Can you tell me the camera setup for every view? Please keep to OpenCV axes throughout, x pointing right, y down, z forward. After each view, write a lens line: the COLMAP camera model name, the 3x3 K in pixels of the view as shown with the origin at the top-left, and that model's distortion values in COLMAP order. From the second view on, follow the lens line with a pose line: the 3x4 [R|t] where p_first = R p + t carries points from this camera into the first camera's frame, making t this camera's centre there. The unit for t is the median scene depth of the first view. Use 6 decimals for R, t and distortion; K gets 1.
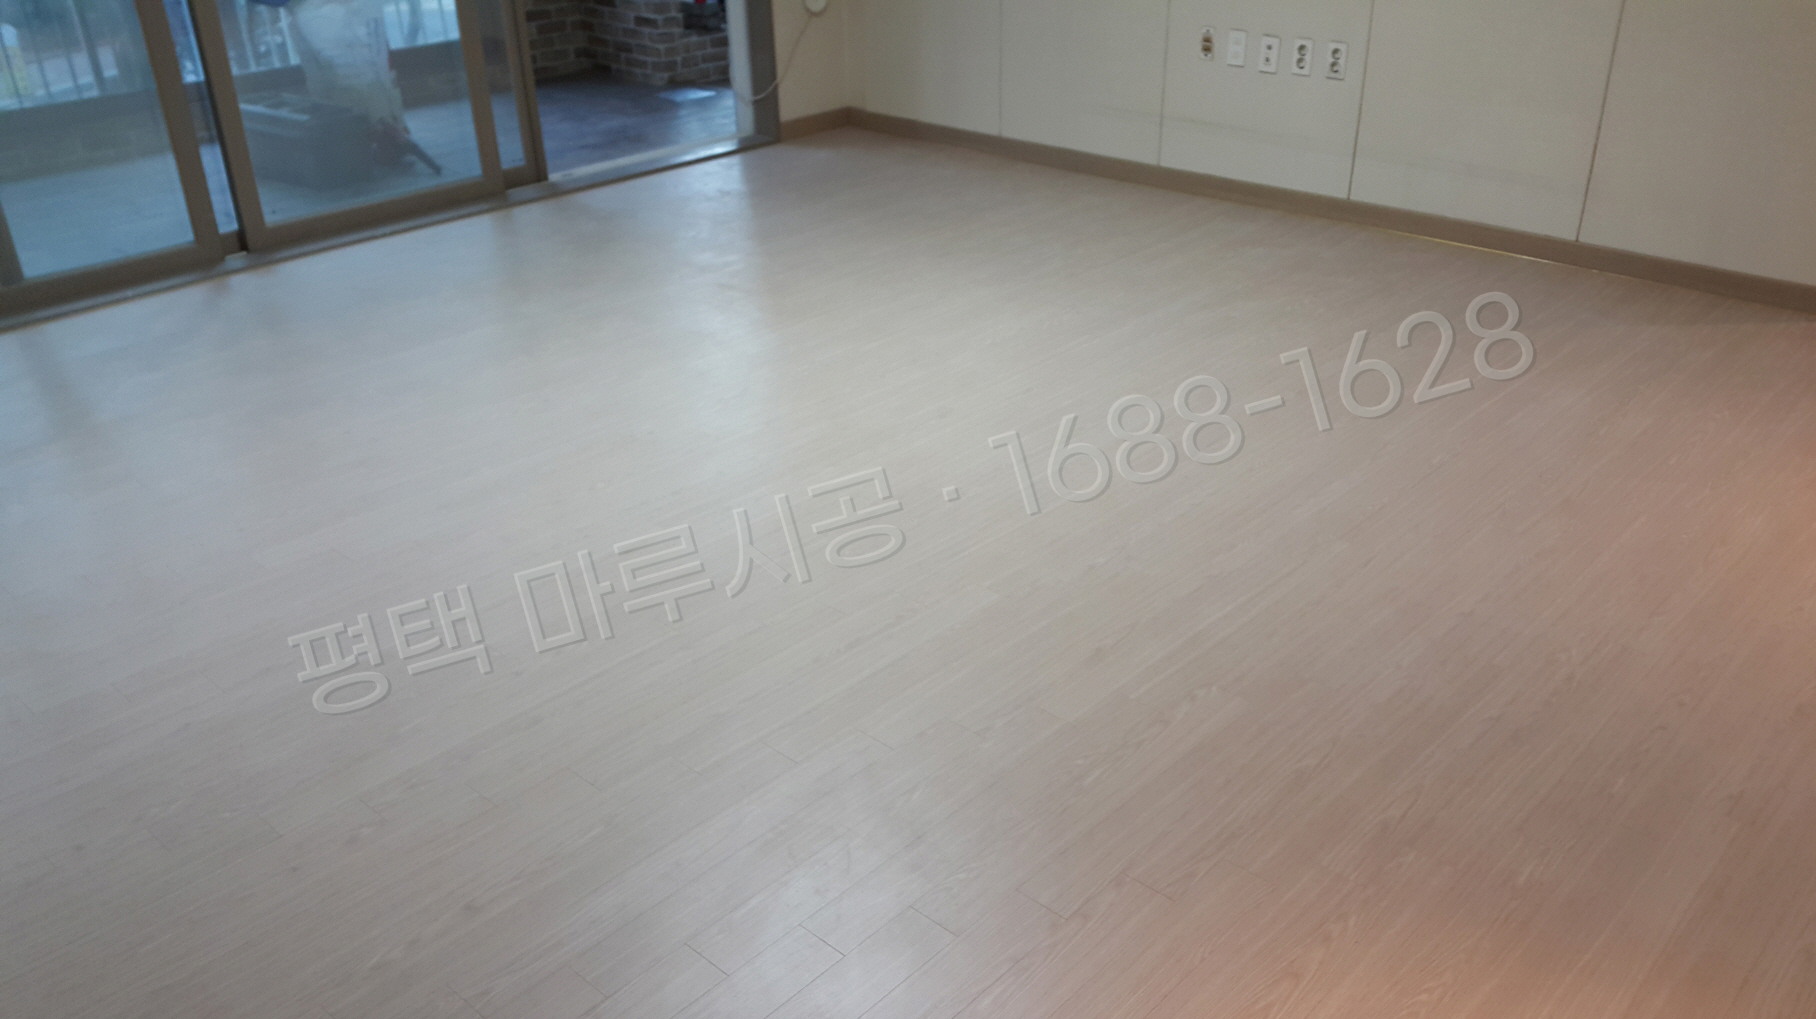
lens RADIAL K [[1629.2, 0, 776.4], [0, 1629.2, 511.9], [0, 0, 1]] dist [0.222299, -0.426288]
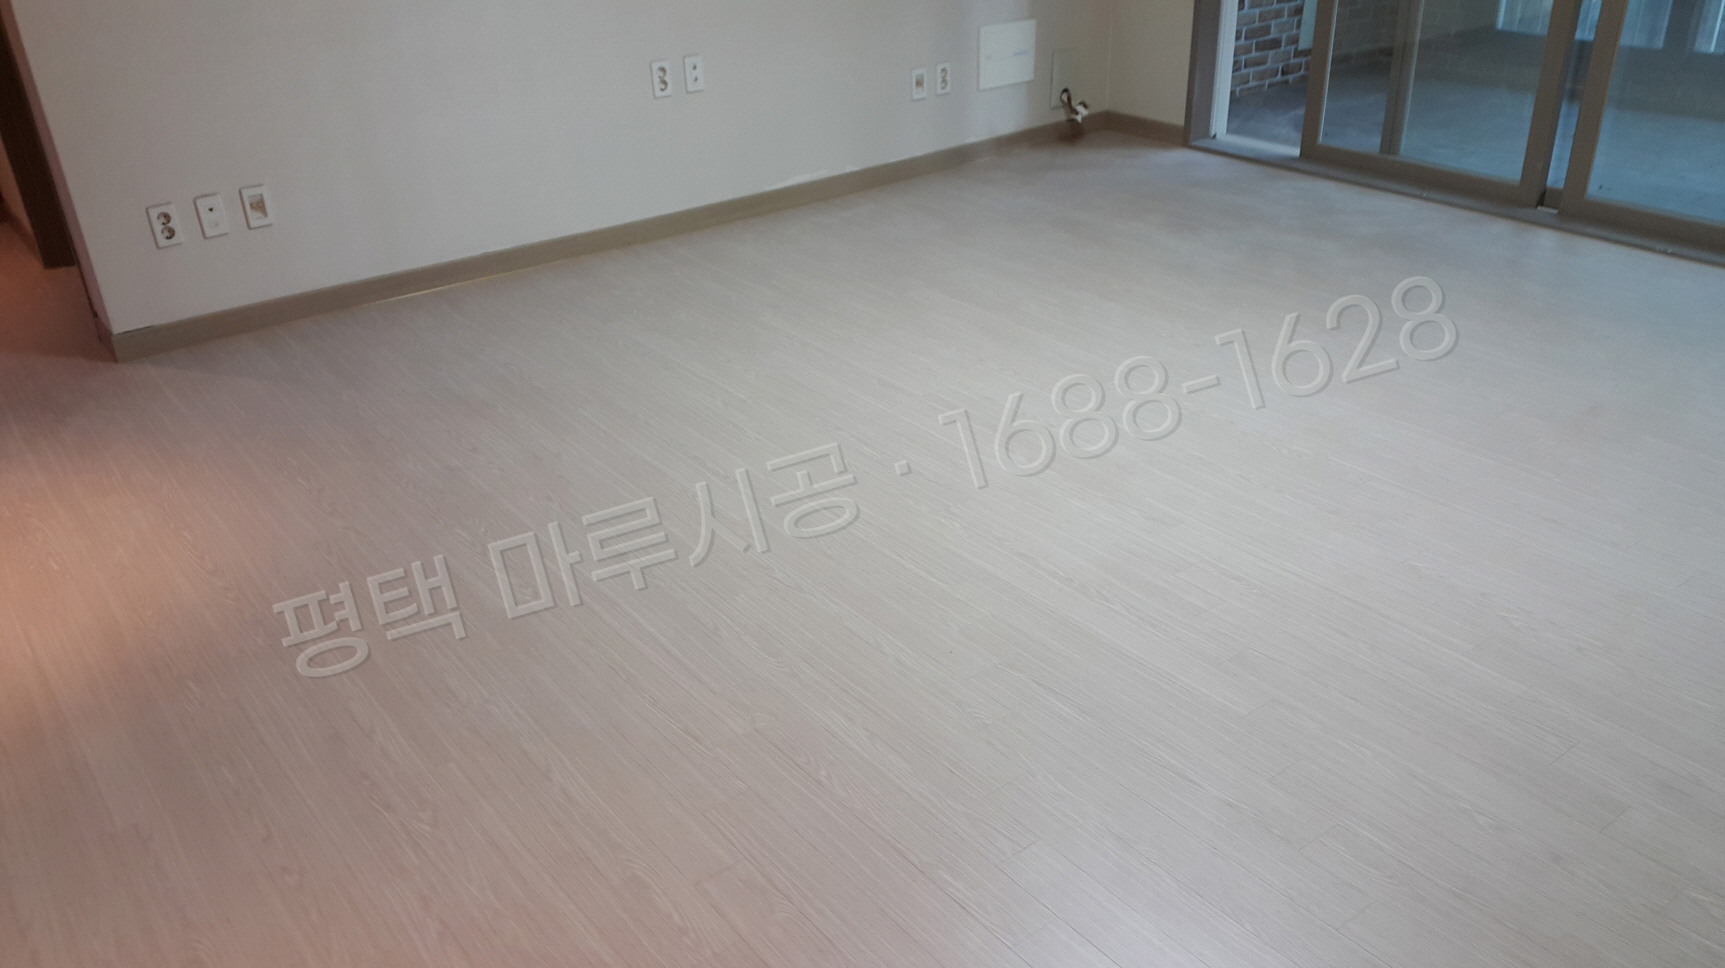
lens RADIAL K [[1465.7, 0, 863.0], [0, 1465.7, 489.9], [0, 0, 1]] dist [0.038426, -0.006826]
pose [[-0.179733, 0.462504, -0.868208, 0.806566], [-0.373871, 0.784237, 0.495169, -0.411275], [0.909899, 0.413596, 0.031964, 0.877017]]
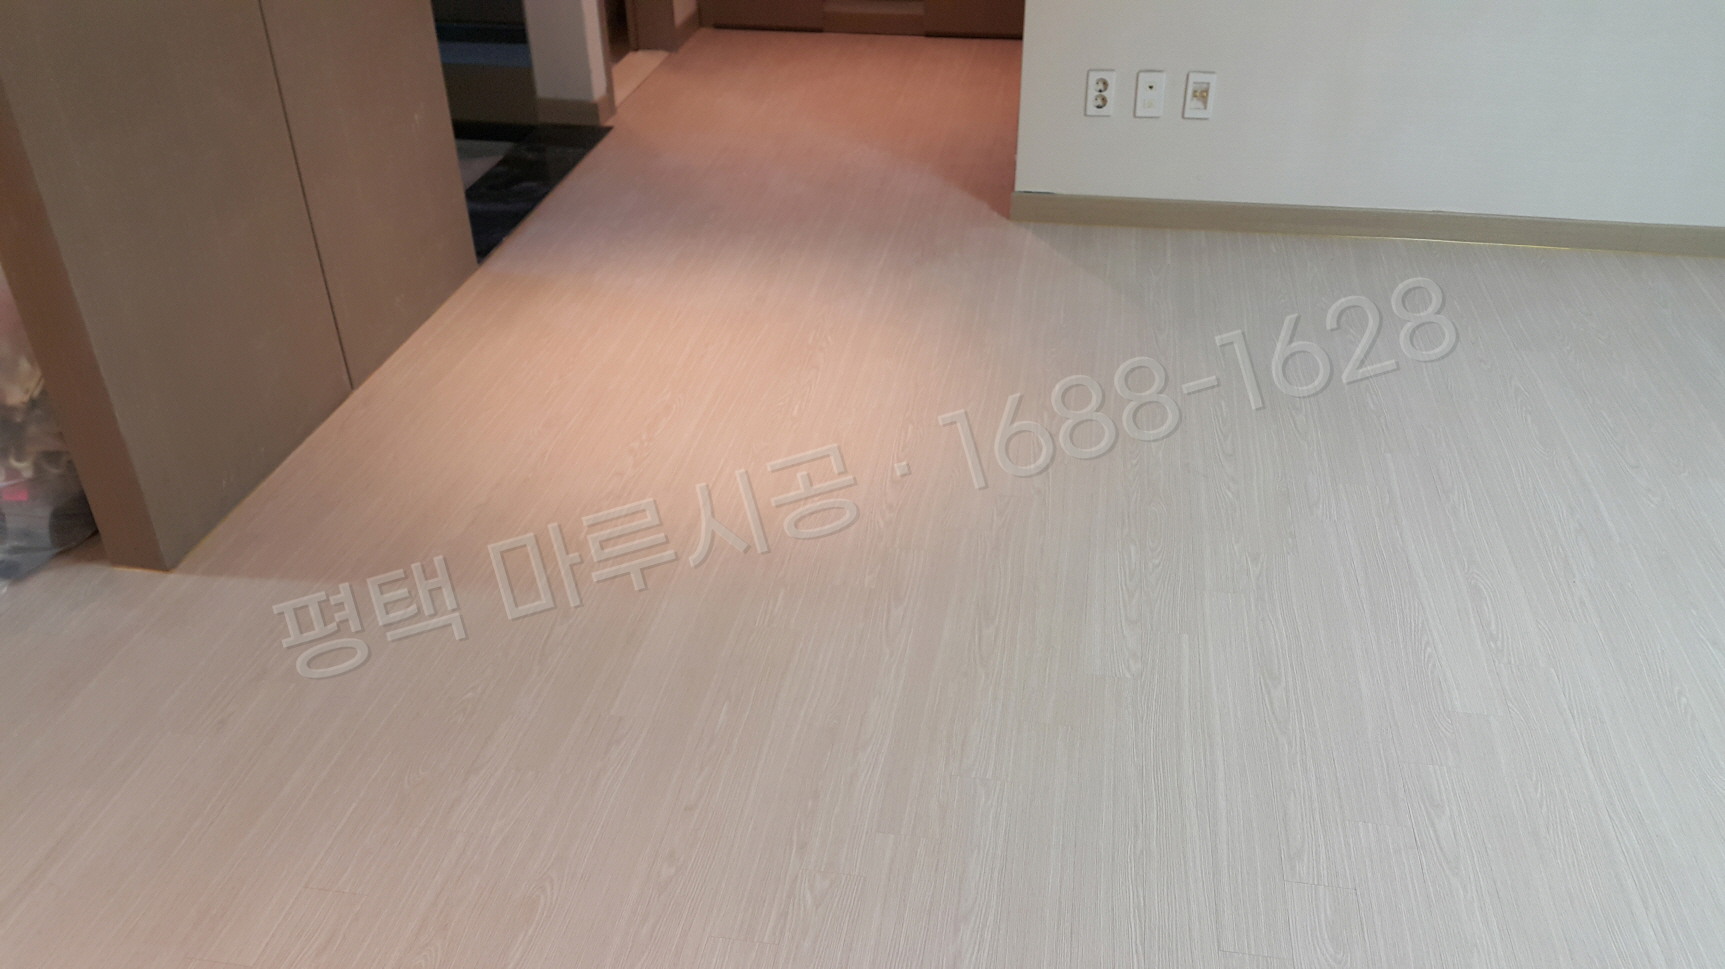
lens RADIAL K [[1465.7, 0, 863.0], [0, 1465.7, 490.4], [0, 0, 1]] dist [0.038426, -0.006826]
pose [[-0.825237, 0.296763, -0.480536, 0.557573], [-0.229895, 0.600650, 0.765747, -0.398614], [0.515880, 0.742396, -0.427454, 0.908197]]
